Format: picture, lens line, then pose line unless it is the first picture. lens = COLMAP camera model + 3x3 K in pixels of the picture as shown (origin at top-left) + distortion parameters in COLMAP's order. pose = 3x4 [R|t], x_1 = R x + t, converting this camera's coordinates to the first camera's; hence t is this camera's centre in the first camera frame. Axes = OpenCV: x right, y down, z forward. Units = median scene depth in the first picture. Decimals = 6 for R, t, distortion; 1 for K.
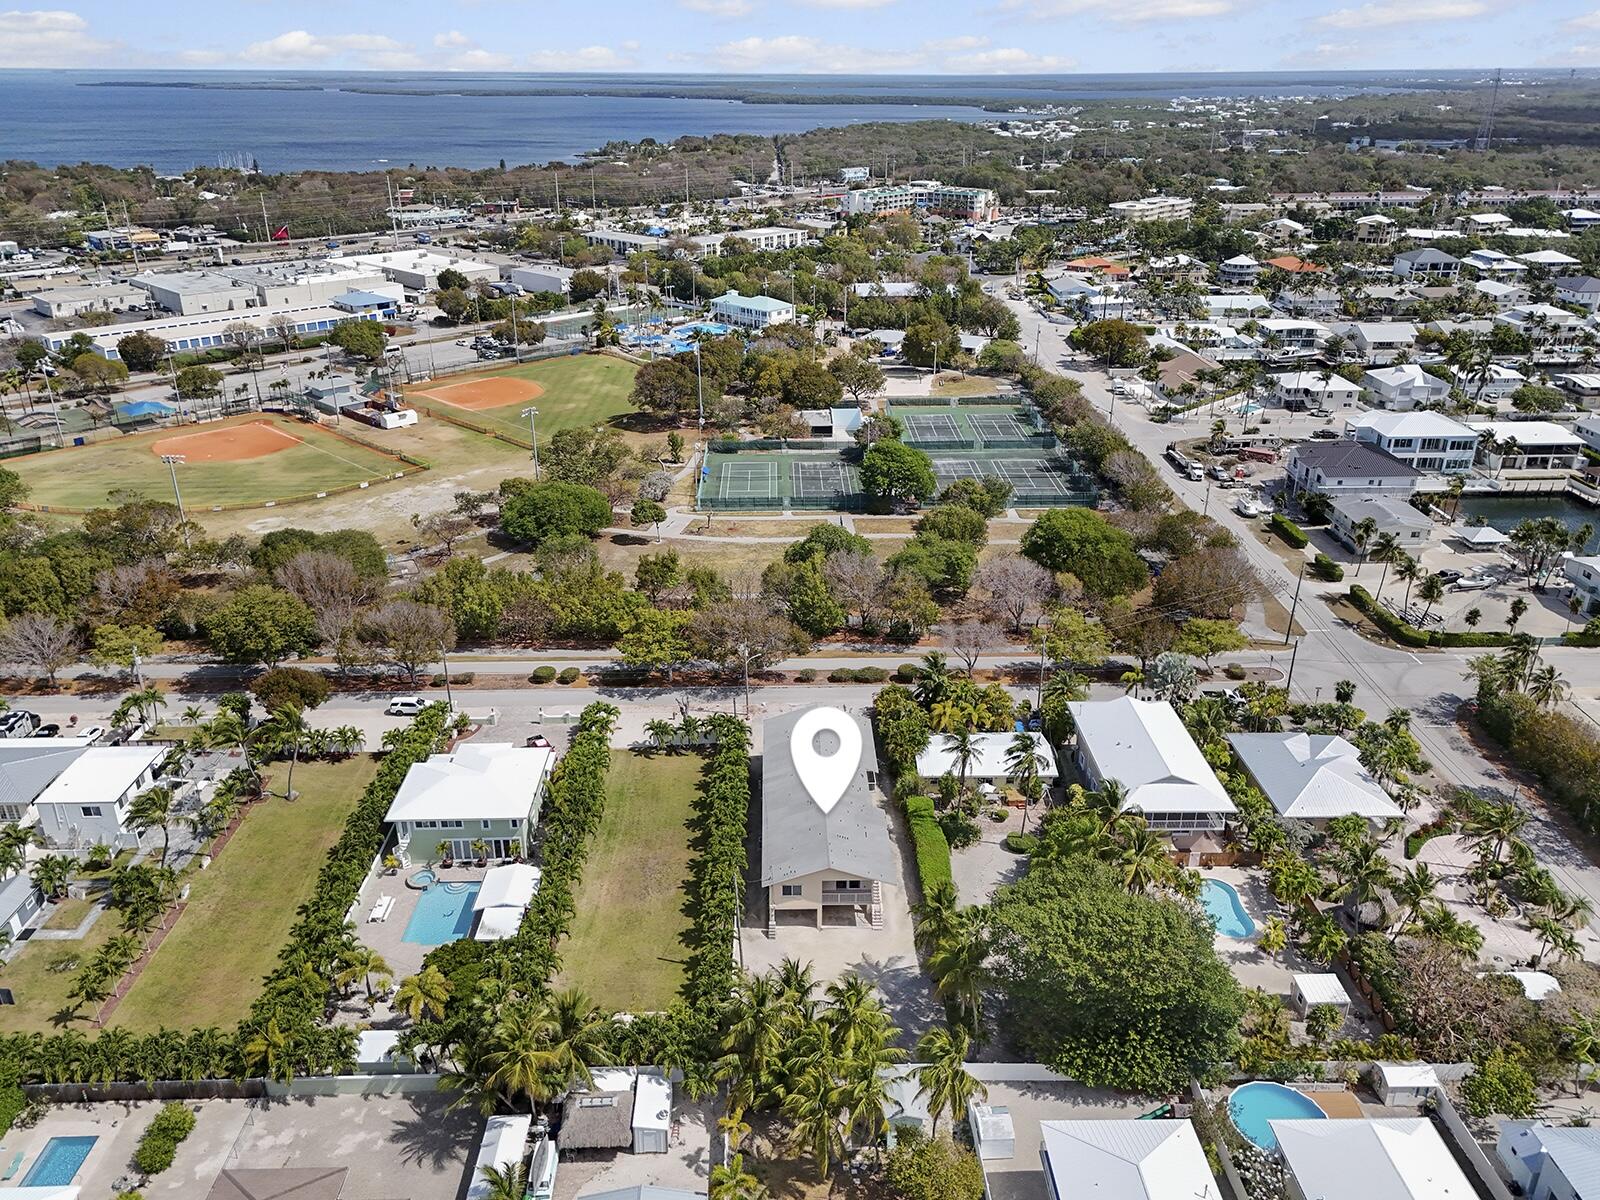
lens RADIAL K [[1186.9, 0, 799.1], [0, 1186.9, 644.5], [0, 0, 1]] dist [0.082085, -0.084586]
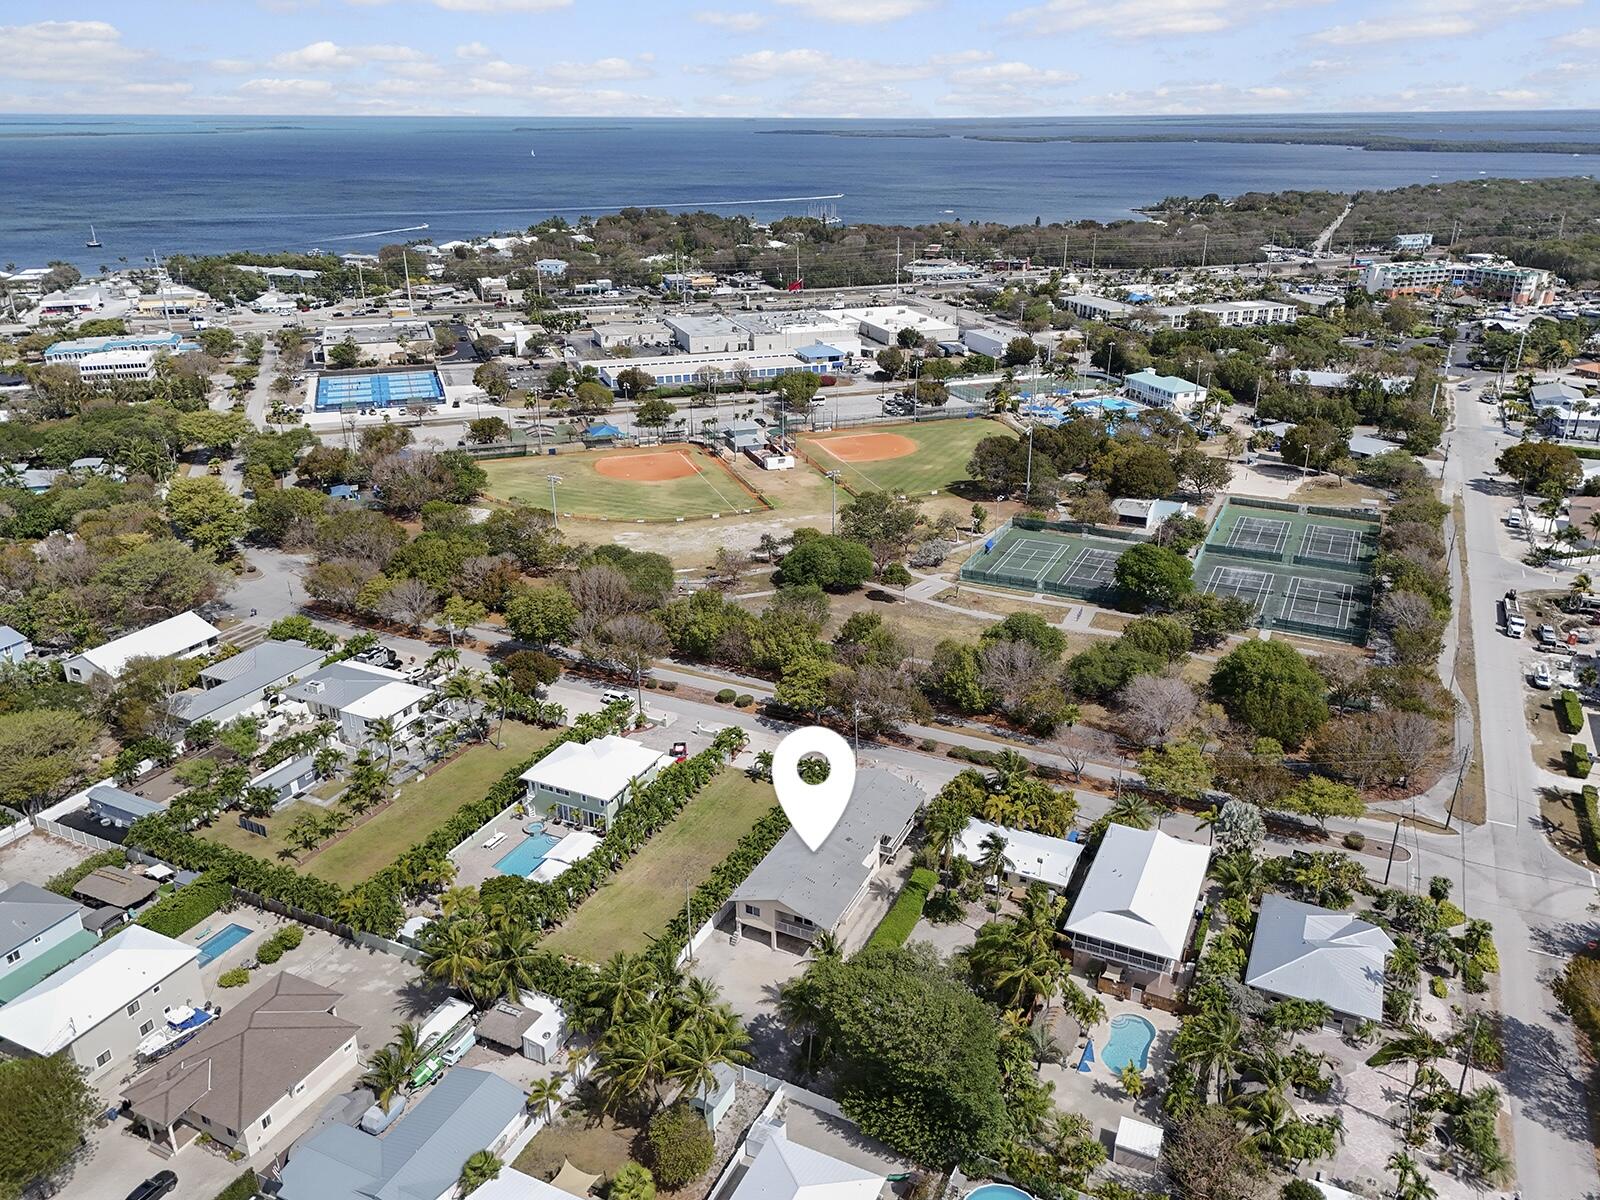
lens RADIAL K [[1186.9, 0, 799.1], [0, 1186.9, 644.5], [0, 0, 1]] dist [0.082085, -0.084586]
pose [[0.889176, 0.184496, -0.418721, 0.218687], [-0.195812, 0.980507, 0.016211, -0.038036], [0.413550, 0.067576, 0.907970, -0.040202]]
